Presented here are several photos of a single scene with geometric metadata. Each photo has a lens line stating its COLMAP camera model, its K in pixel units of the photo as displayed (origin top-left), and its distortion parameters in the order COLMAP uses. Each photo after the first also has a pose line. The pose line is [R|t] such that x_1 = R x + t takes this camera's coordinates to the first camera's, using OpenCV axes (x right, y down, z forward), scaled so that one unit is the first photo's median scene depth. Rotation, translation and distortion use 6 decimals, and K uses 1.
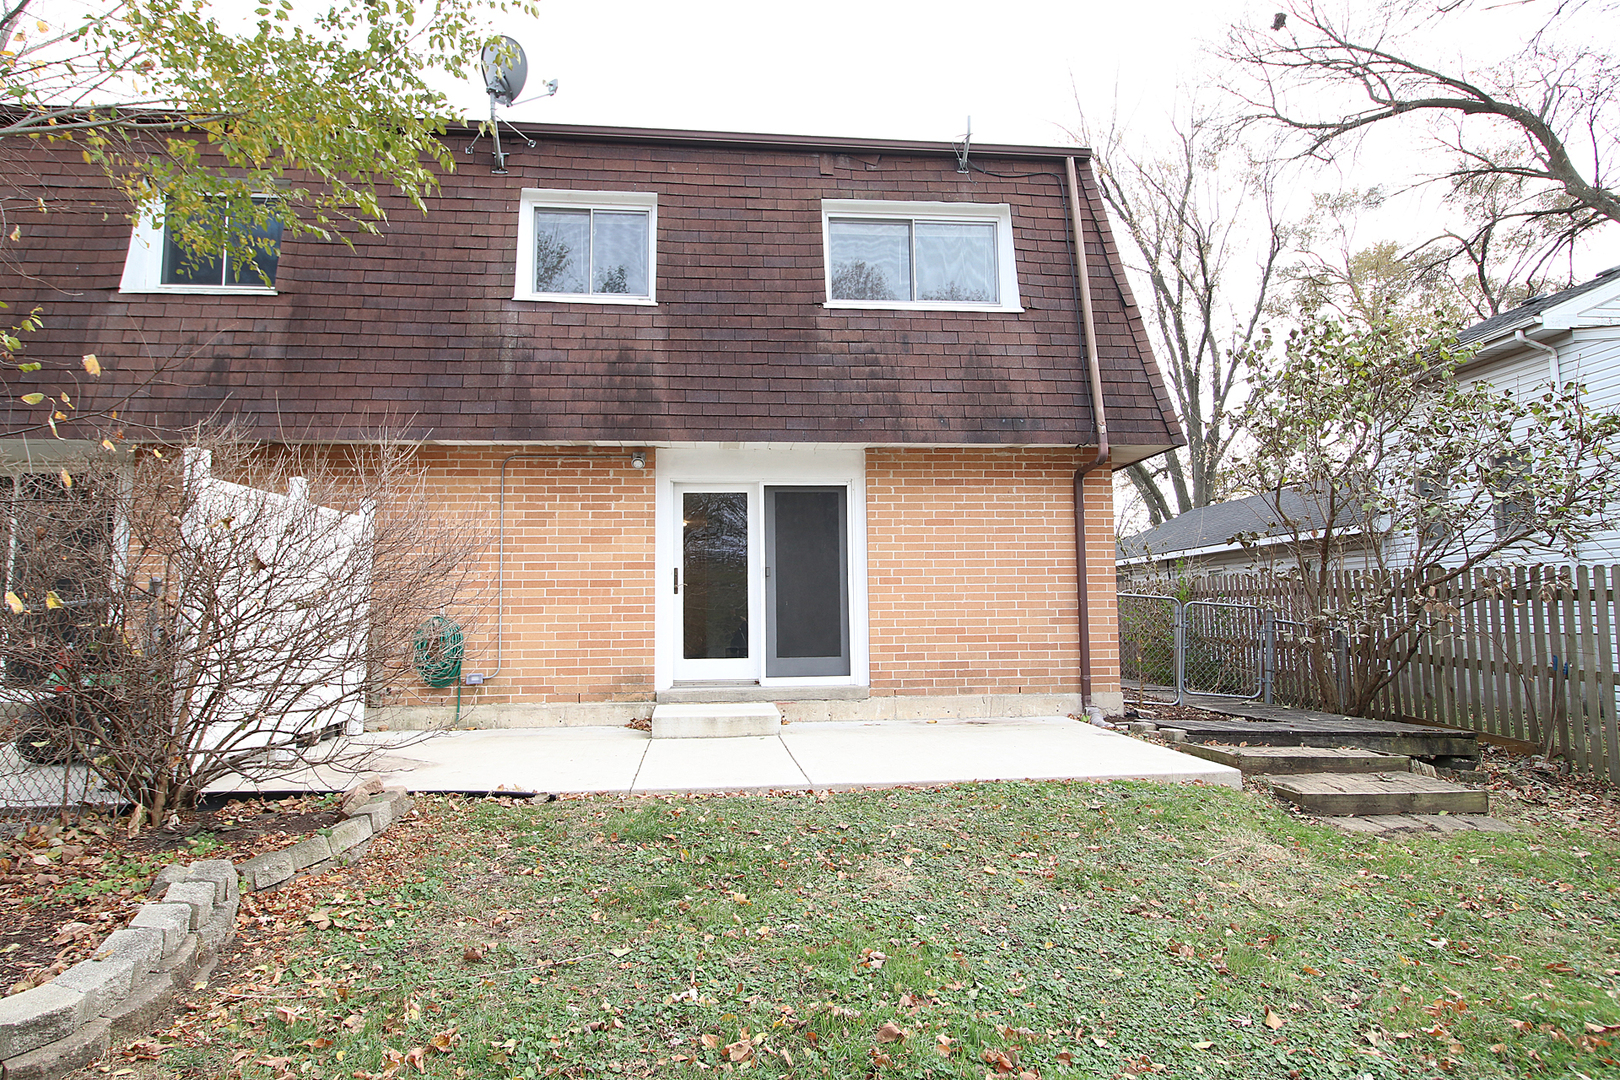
lens RADIAL K [[970.9, 0, 810.9], [0, 970.9, 536.3], [0, 0, 1]] dist [0.001284, 0.000494]
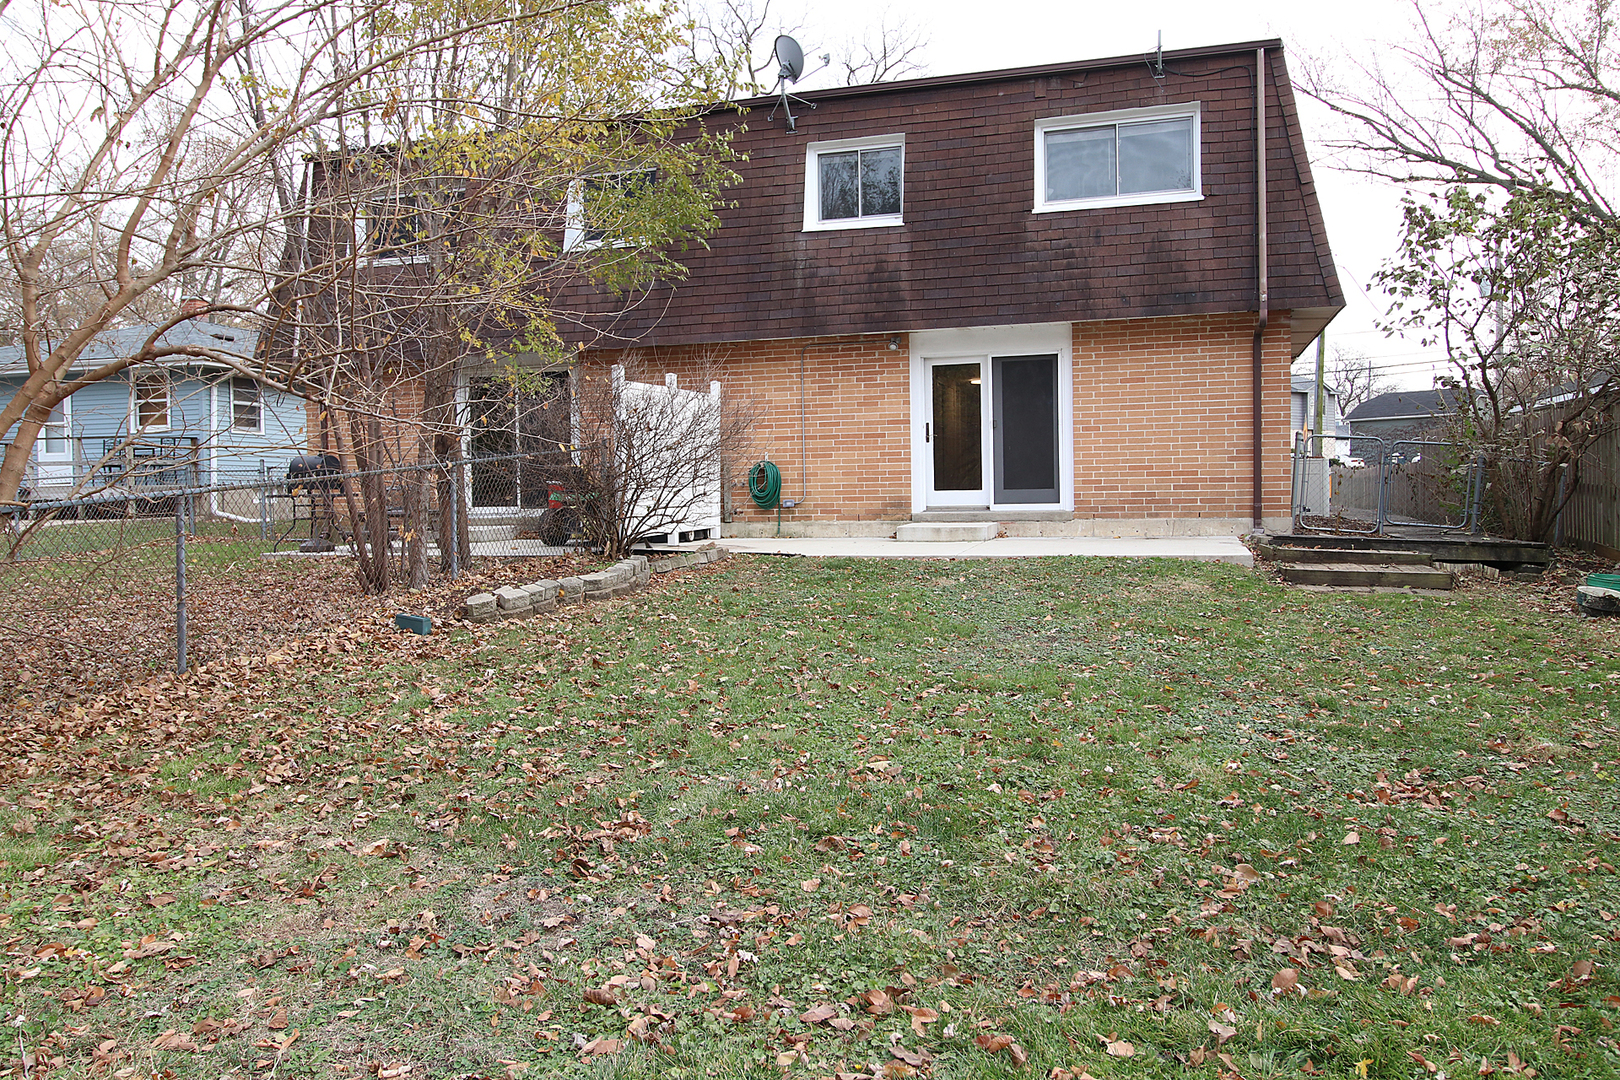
lens RADIAL K [[970.9, 0, 812.8], [0, 970.9, 536.4], [0, 0, 1]] dist [0.001284, 0.000494]
pose [[0.935694, 0.015158, -0.352486, 0.195545], [0.038073, 0.988904, 0.143593, -0.011273], [0.350751, -0.147779, 0.924735, -0.329504]]
